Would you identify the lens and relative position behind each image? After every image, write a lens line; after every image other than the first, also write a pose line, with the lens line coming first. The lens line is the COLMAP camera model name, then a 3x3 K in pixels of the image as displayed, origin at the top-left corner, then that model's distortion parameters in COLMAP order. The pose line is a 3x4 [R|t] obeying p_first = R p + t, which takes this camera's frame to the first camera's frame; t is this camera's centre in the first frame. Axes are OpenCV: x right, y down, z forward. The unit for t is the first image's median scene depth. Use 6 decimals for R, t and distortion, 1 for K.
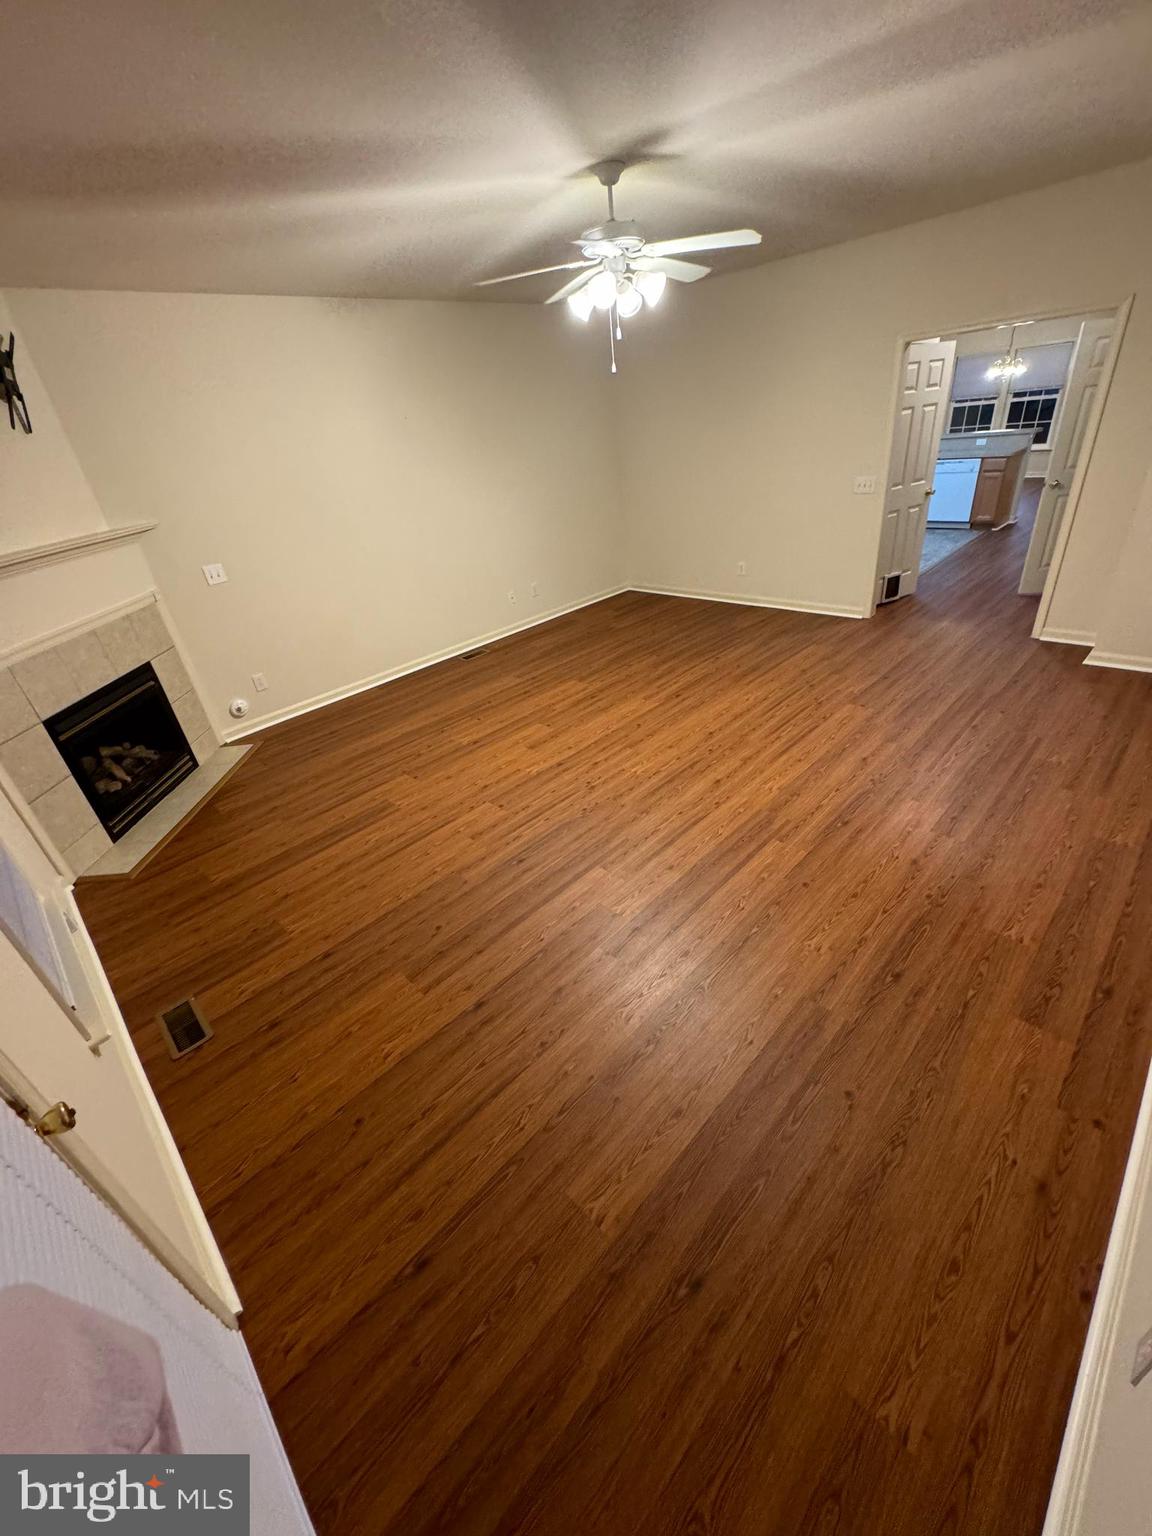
lens RADIAL K [[614.0, 0, 575.7], [0, 614.0, 775.3], [0, 0, 1]] dist [-0.003838, 0.000138]
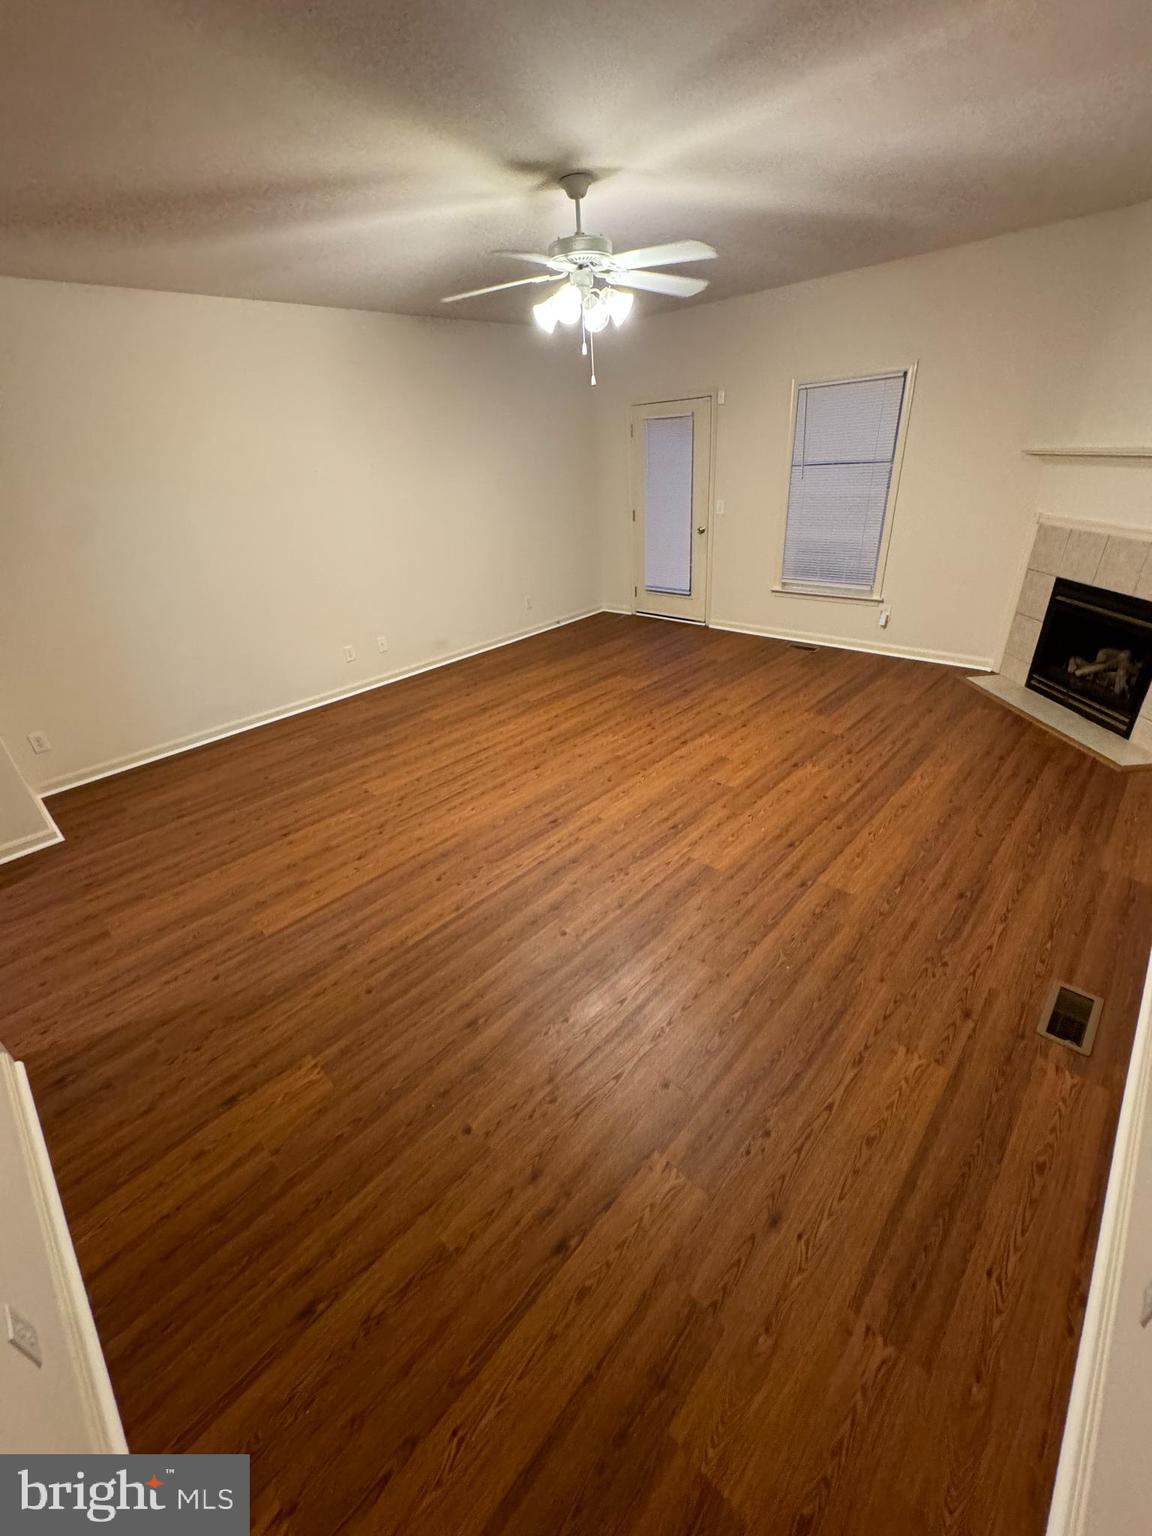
lens RADIAL K [[614.0, 0, 577.8], [0, 614.0, 769.5], [0, 0, 1]] dist [-0.003838, 0.000138]
pose [[-0.984710, 0.164495, 0.057330, 0.101613], [0.136063, 0.520783, 0.842777, -0.900514], [0.108776, 0.837691, -0.535202, 1.562800]]
